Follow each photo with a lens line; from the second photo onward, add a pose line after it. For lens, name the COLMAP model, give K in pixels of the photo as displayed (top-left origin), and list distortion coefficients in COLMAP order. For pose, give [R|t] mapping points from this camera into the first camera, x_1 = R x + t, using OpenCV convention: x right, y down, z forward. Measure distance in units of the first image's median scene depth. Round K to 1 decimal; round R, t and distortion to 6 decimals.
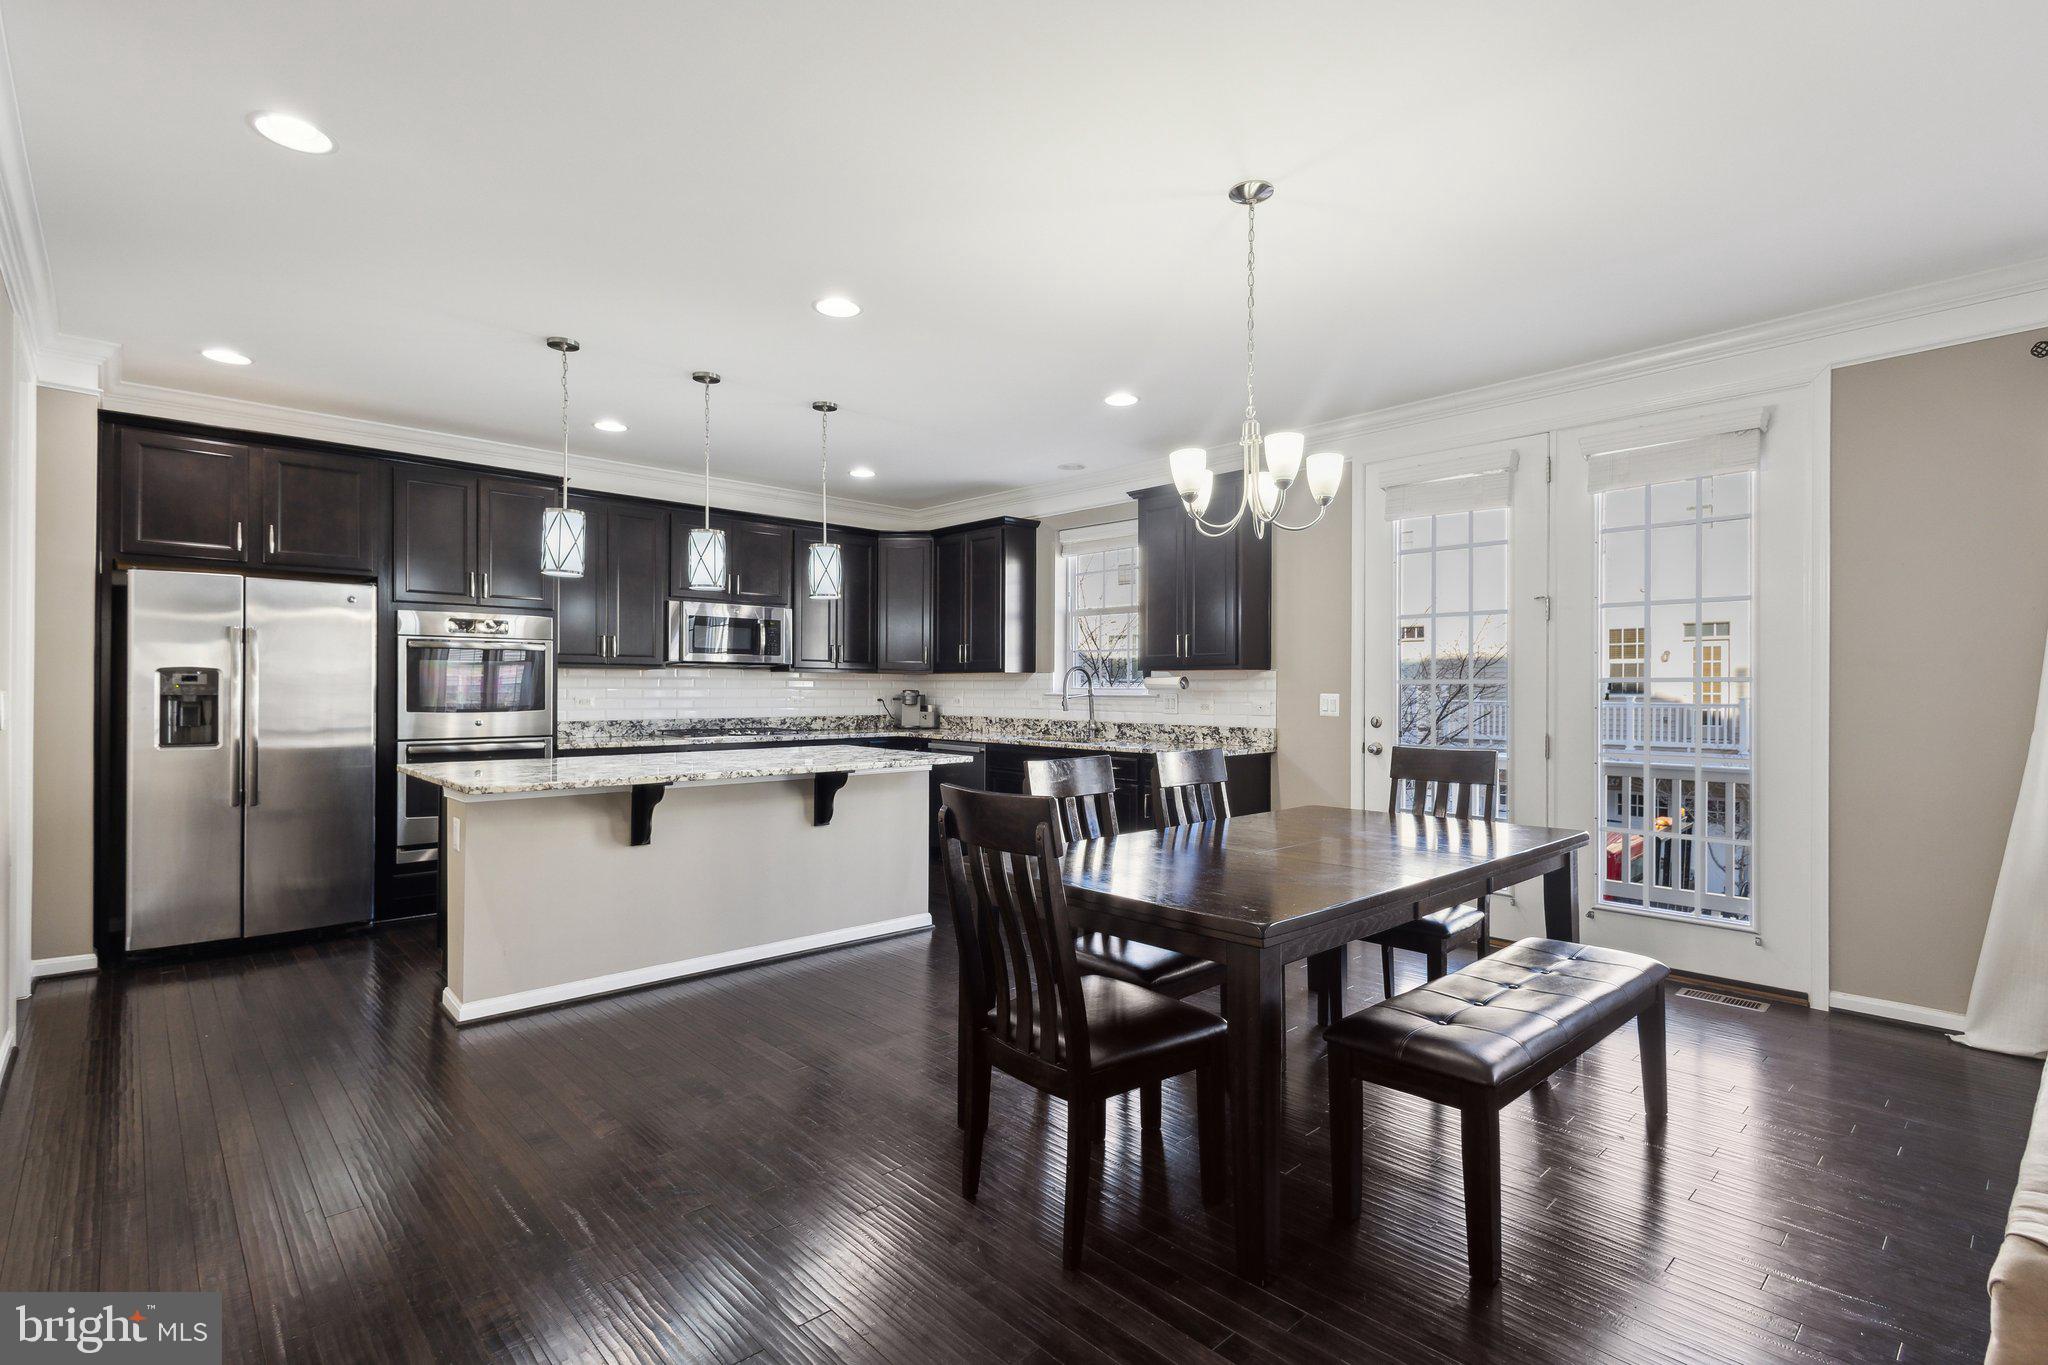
lens RADIAL K [[954.8, 0, 1026.4], [0, 954.8, 688.9], [0, 0, 1]] dist [0.002094, 0.000195]
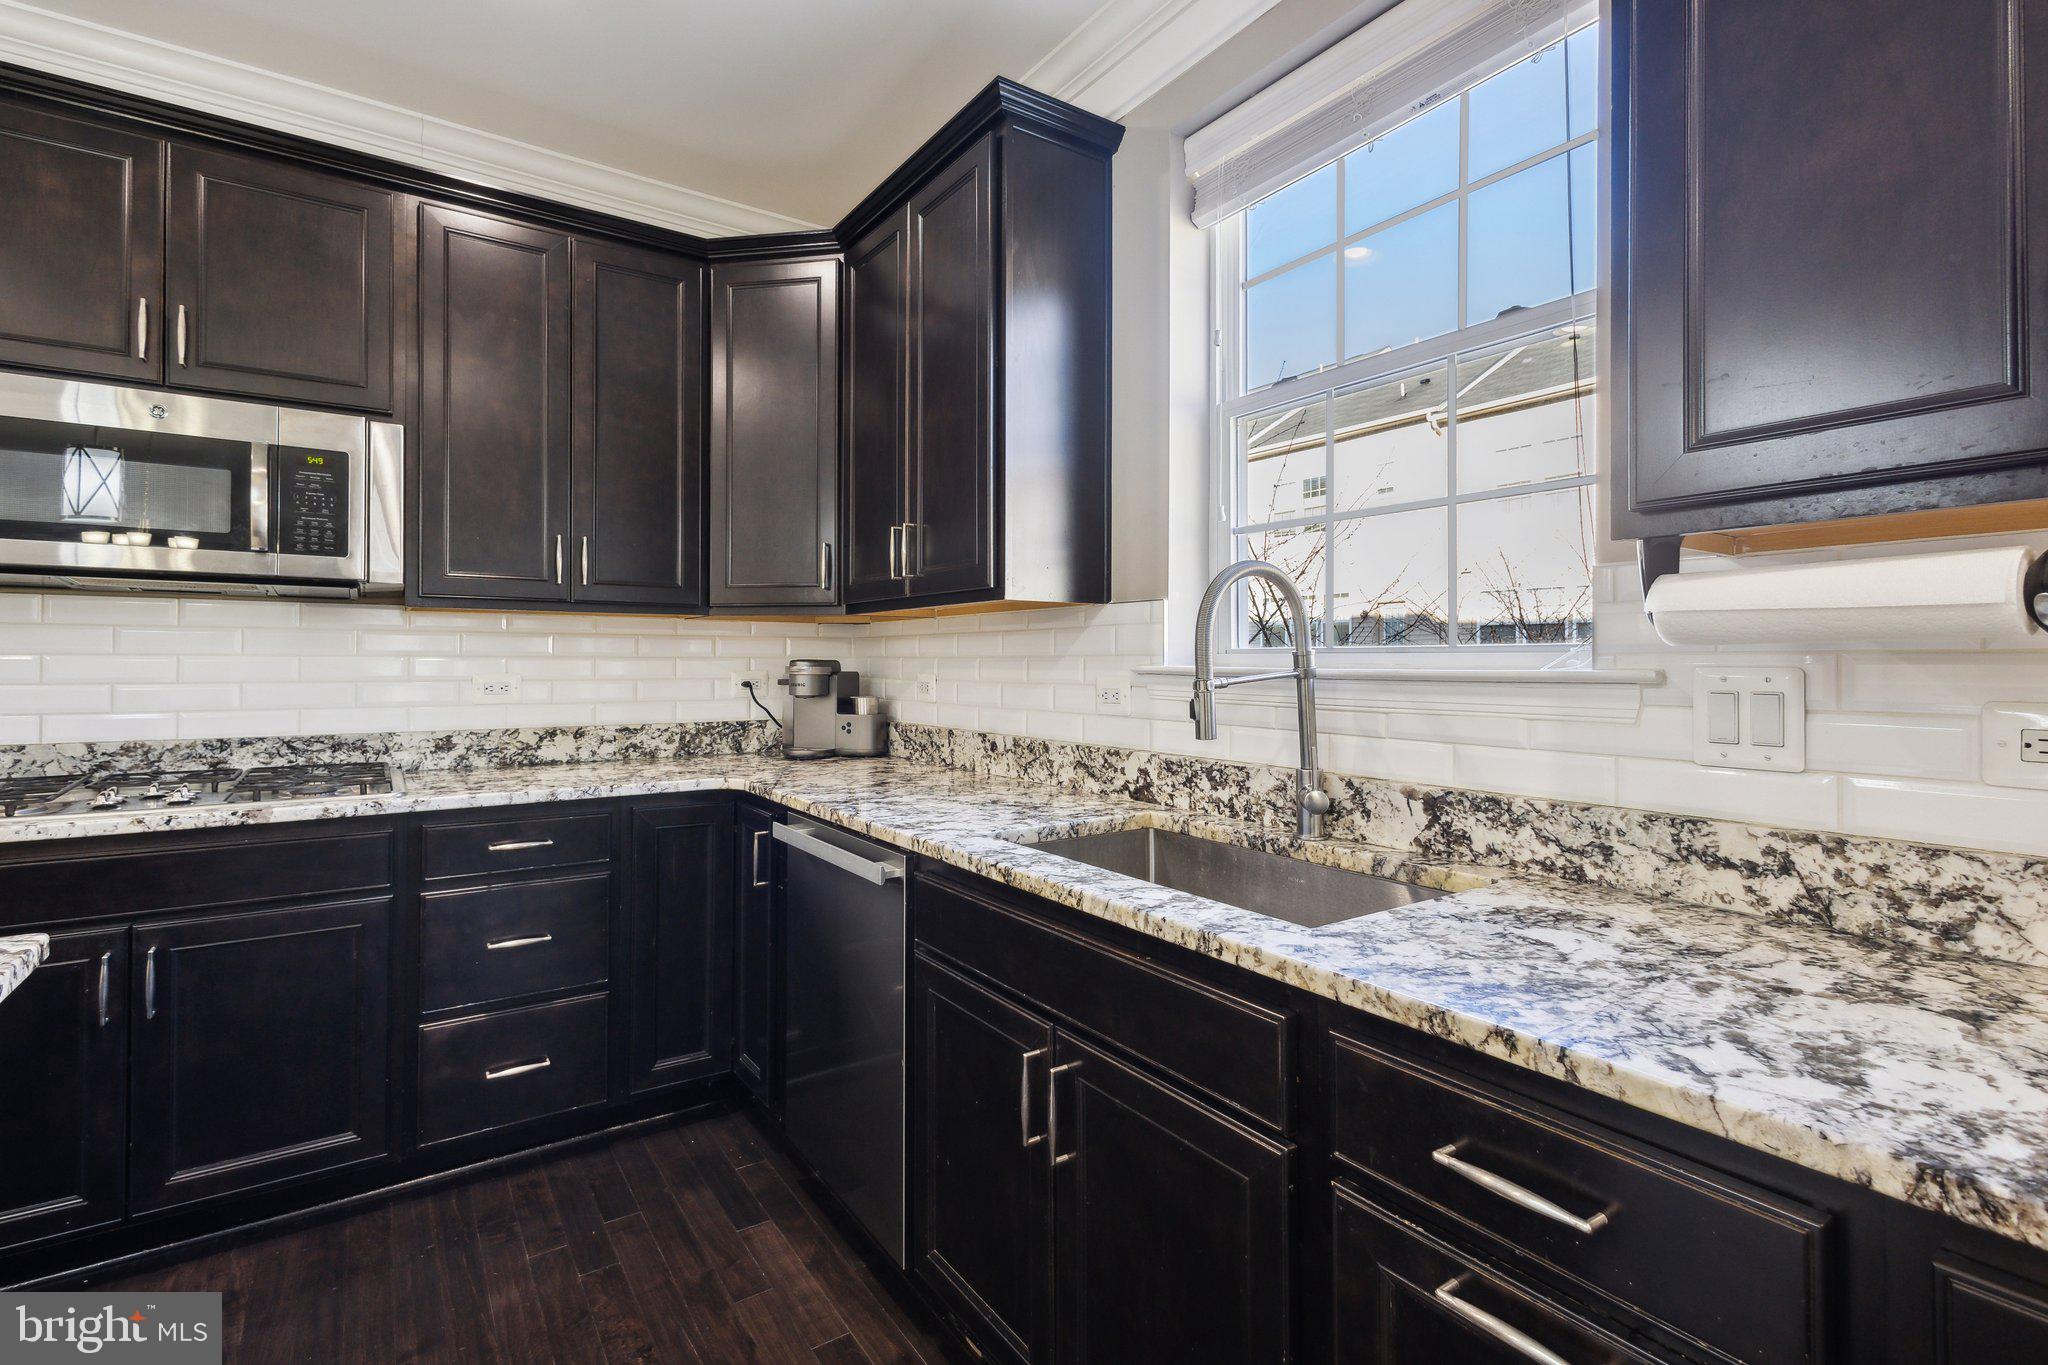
lens RADIAL K [[943.8, 0, 1016.7], [0, 943.8, 675.3], [0, 0, 1]] dist [0.003659, 0.000691]
pose [[0.987291, -0.000254, -0.158923, 0.029589], [0.002058, 0.999935, 0.011188, 0.003761], [0.158910, -0.011373, 0.987228, 0.704606]]
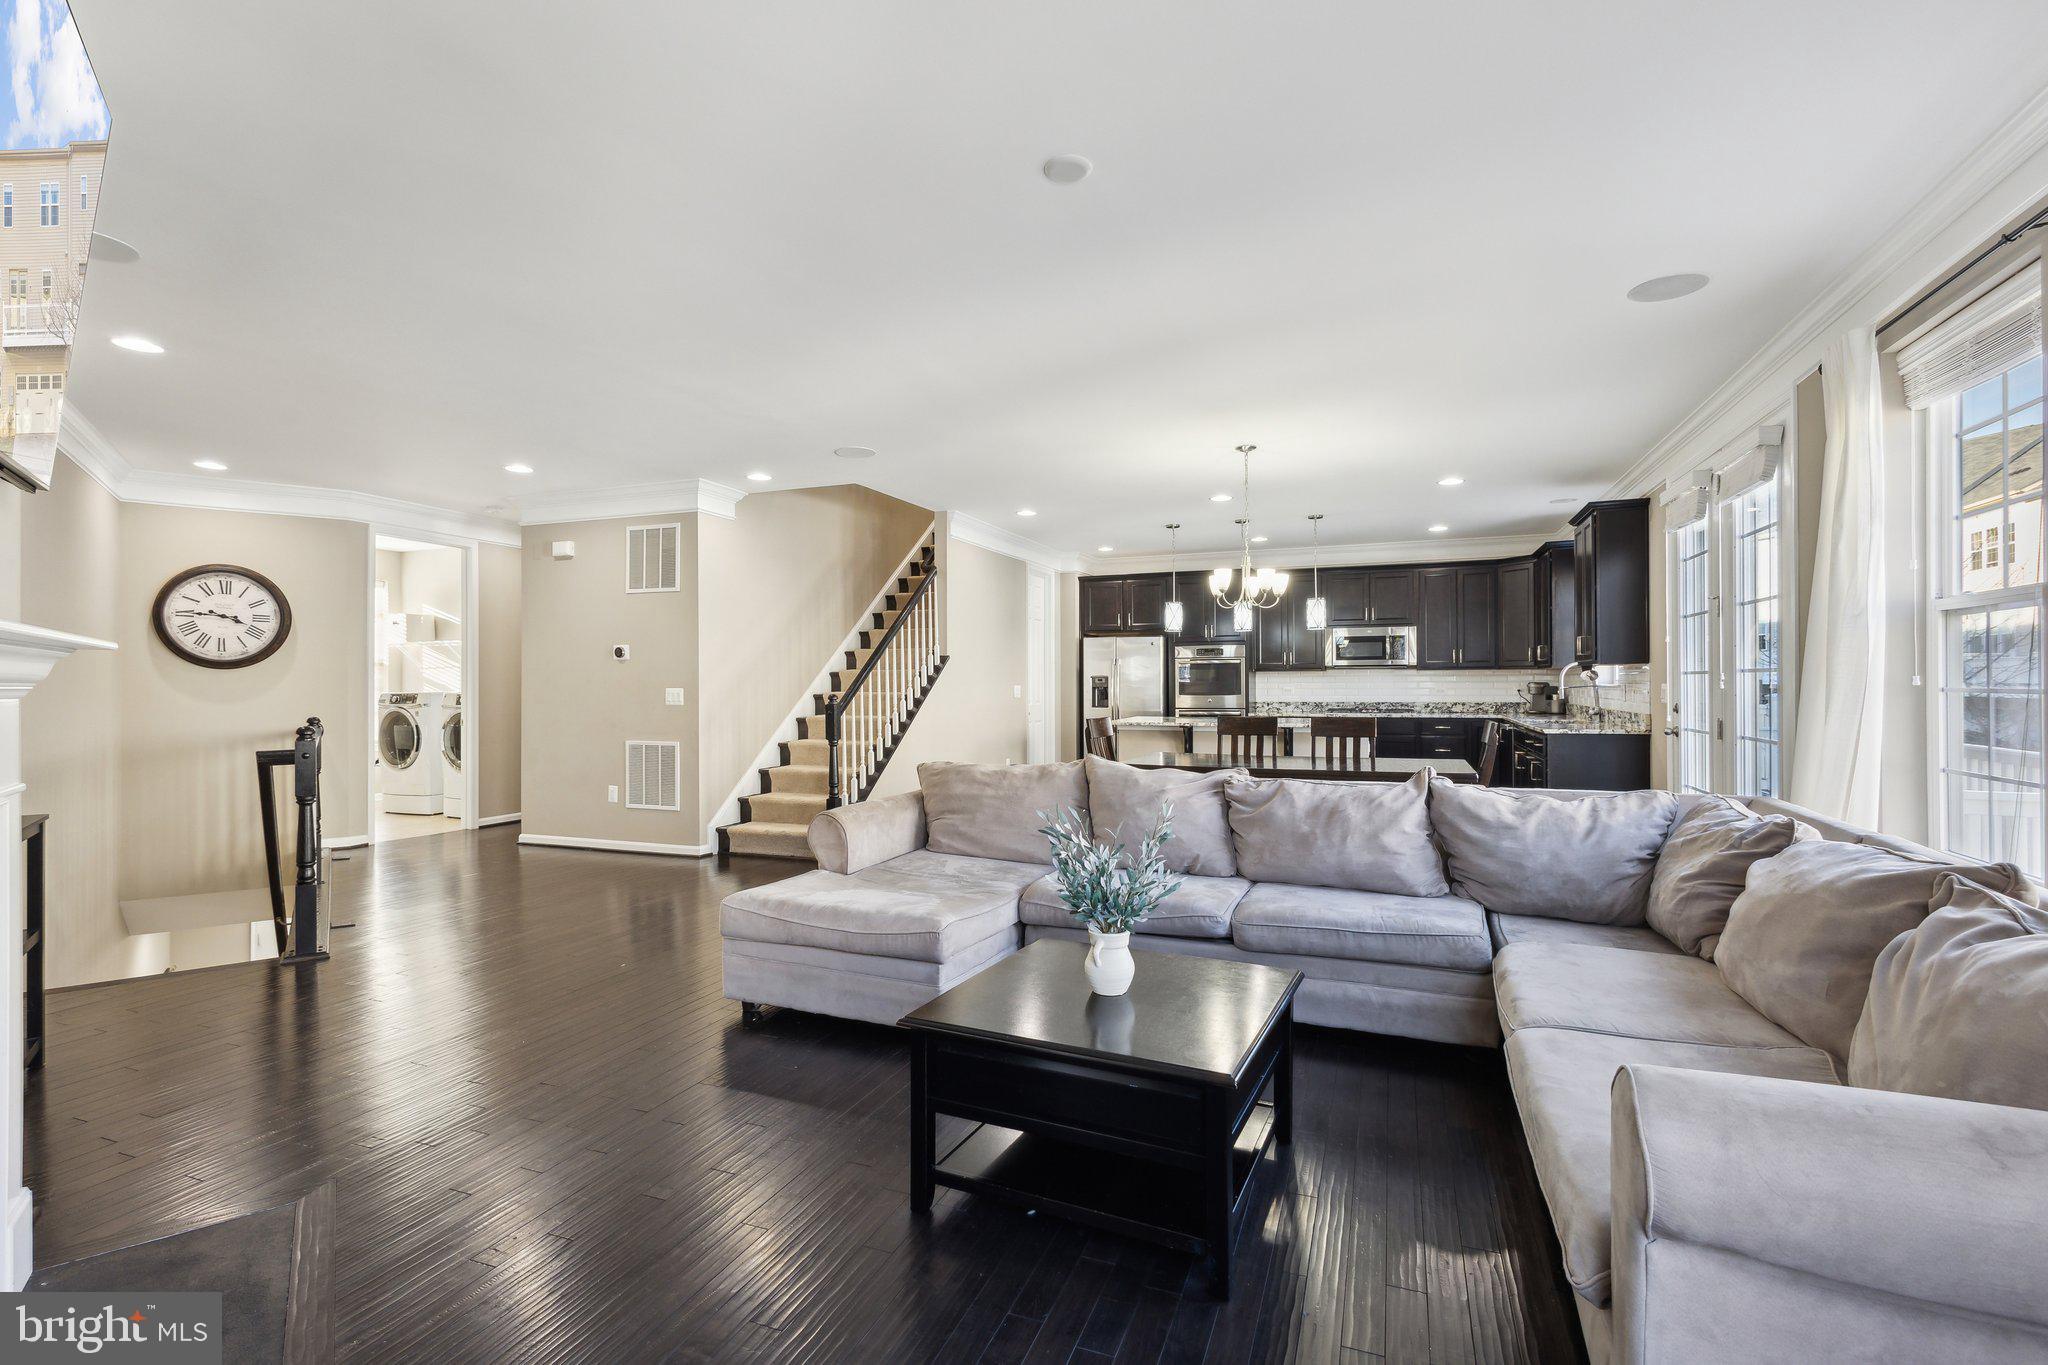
lens RADIAL K [[943.8, 0, 1016.7], [0, 943.8, 675.3], [0, 0, 1]] dist [0.003659, 0.000691]
pose [[0.421105, -0.014014, -0.906903, 0.798543], [0.004613, 0.999901, -0.013308, 0.005632], [0.907000, 0.001420, 0.421128, -0.145844]]
